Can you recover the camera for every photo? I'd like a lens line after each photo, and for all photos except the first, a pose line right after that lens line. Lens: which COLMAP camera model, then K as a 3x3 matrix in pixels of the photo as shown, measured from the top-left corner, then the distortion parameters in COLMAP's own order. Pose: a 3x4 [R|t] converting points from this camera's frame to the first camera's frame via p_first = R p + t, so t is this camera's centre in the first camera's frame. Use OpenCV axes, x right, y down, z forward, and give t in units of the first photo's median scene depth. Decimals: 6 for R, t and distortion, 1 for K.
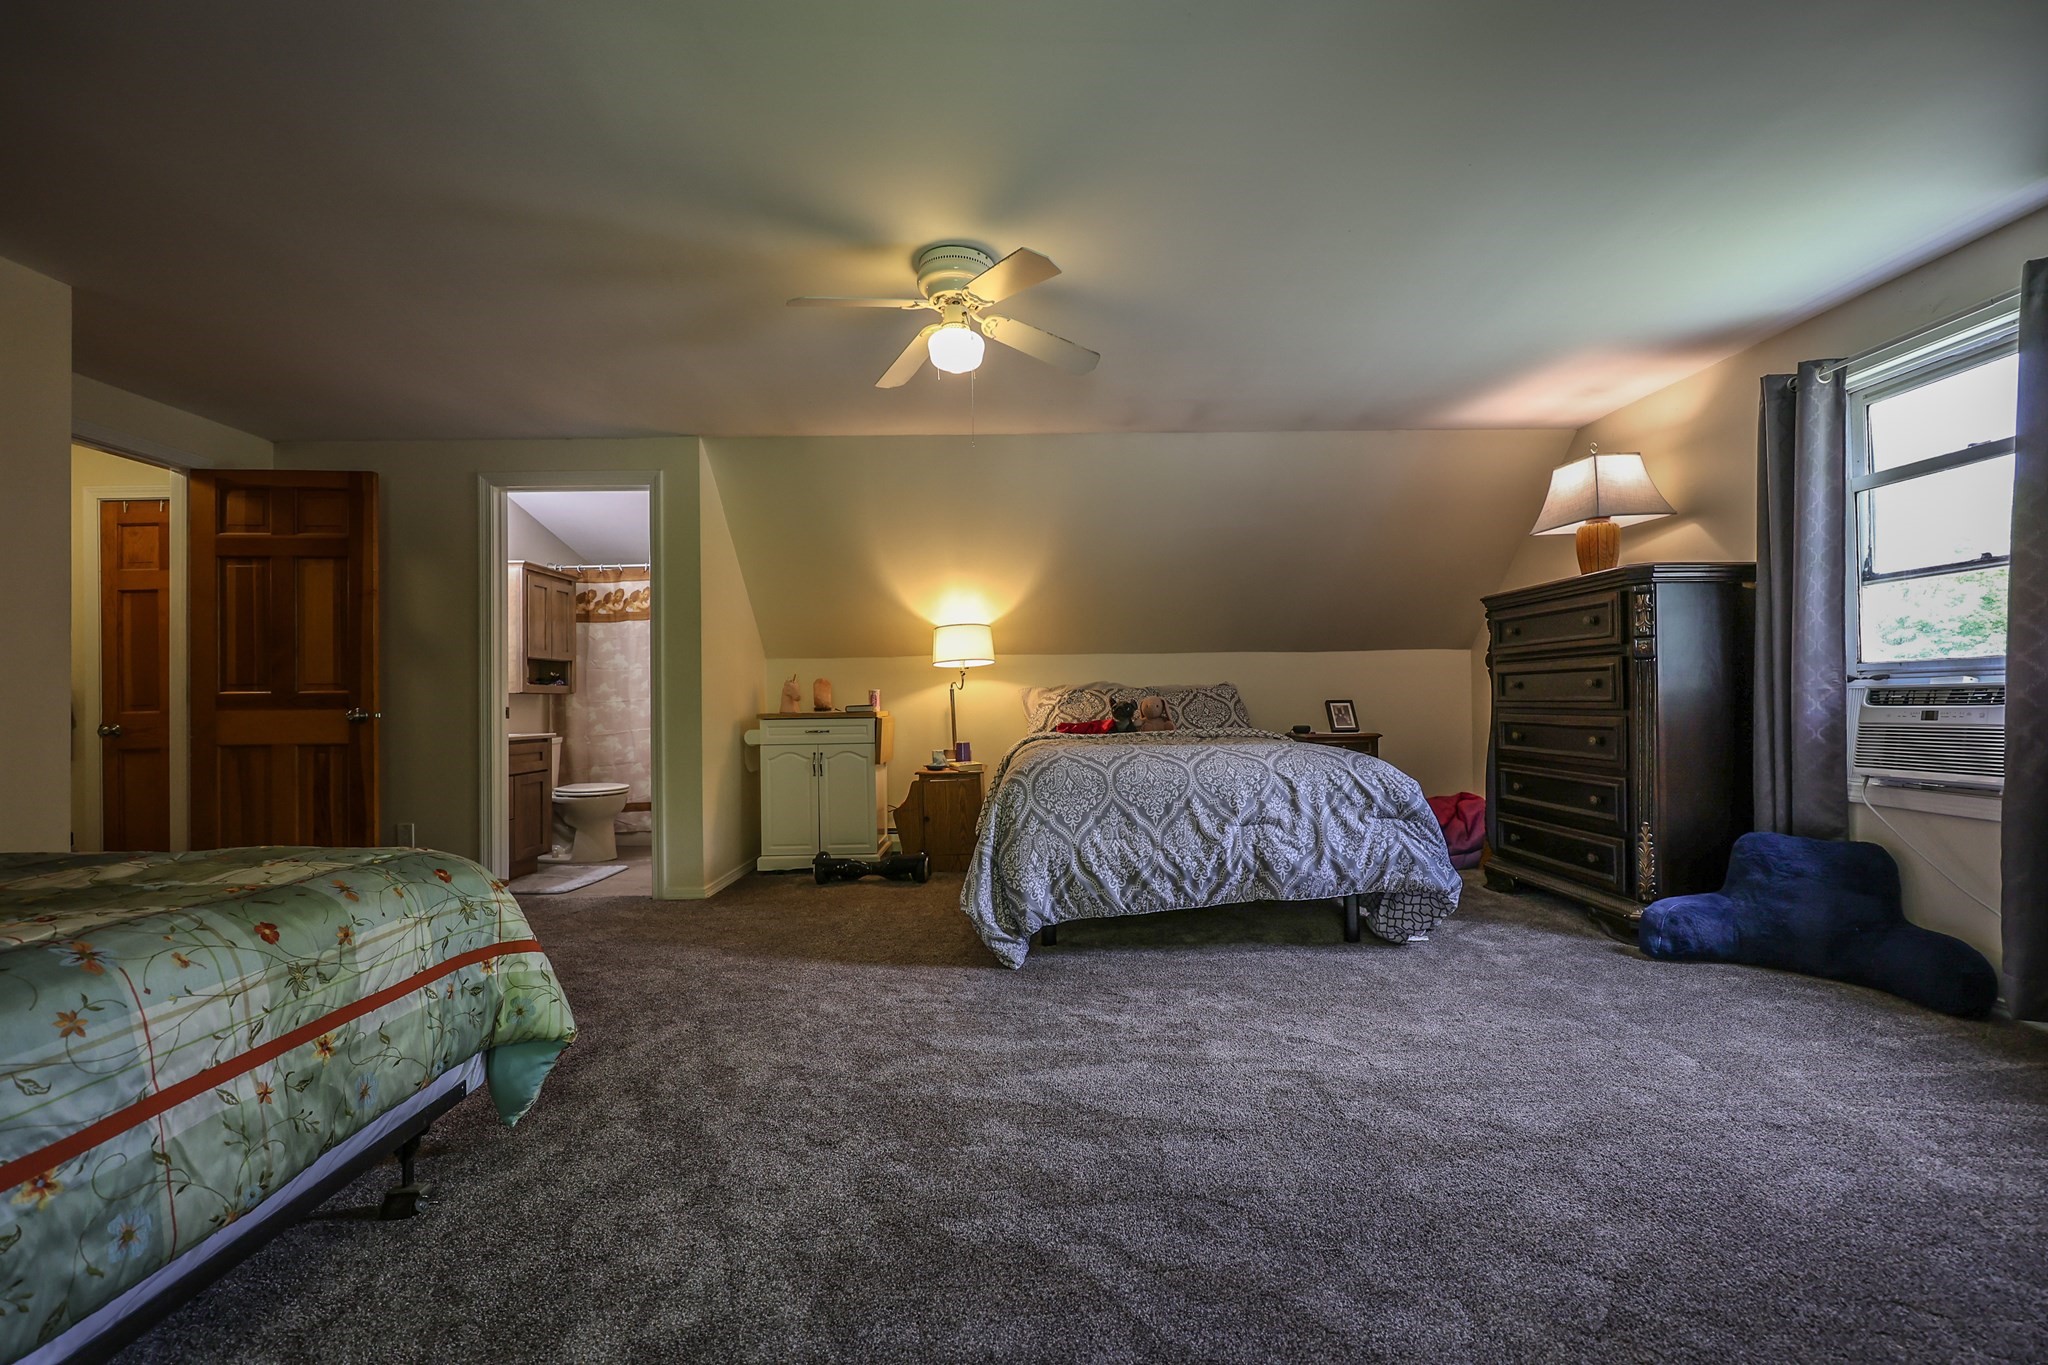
lens RADIAL K [[822.4, 0, 1018.7], [0, 822.4, 691.8], [0, 0, 1]] dist [-0.000347, -0.000217]
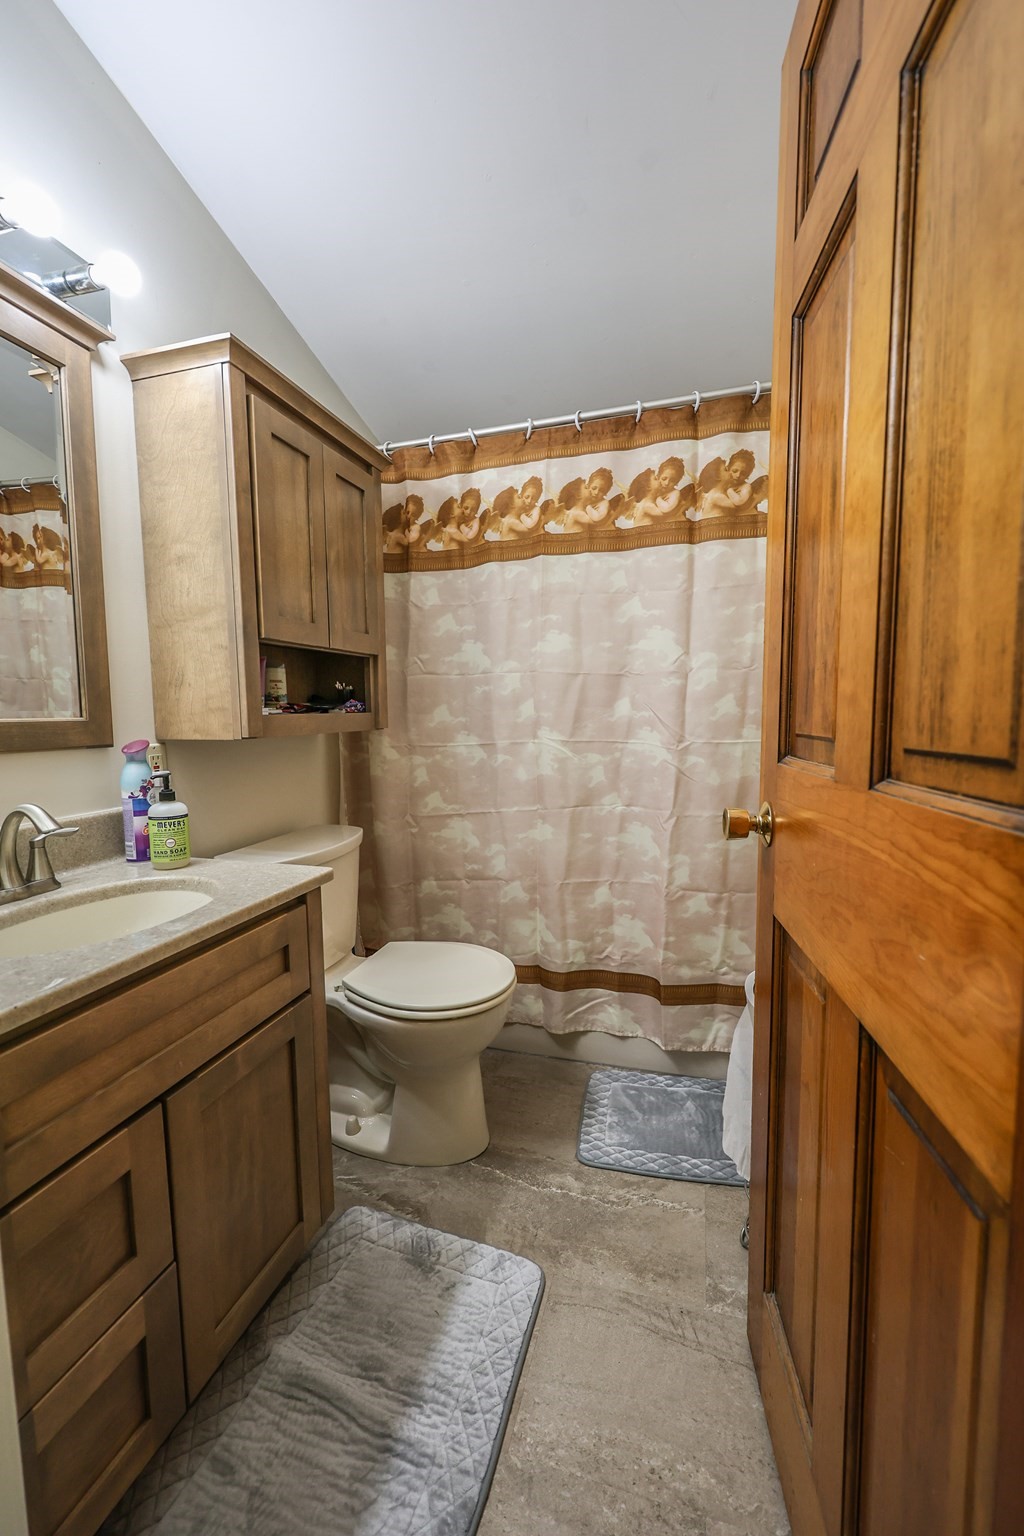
lens RADIAL K [[616.8, 0, 512.0], [0, 616.8, 768.0], [0, 0, 1]] dist [-0.000347, -0.000217]
pose [[0.954946, 0.024639, -0.295754, -0.364547], [0.006535, 0.994560, 0.103959, -0.011426], [0.296706, -0.101209, 0.949591, 0.681625]]
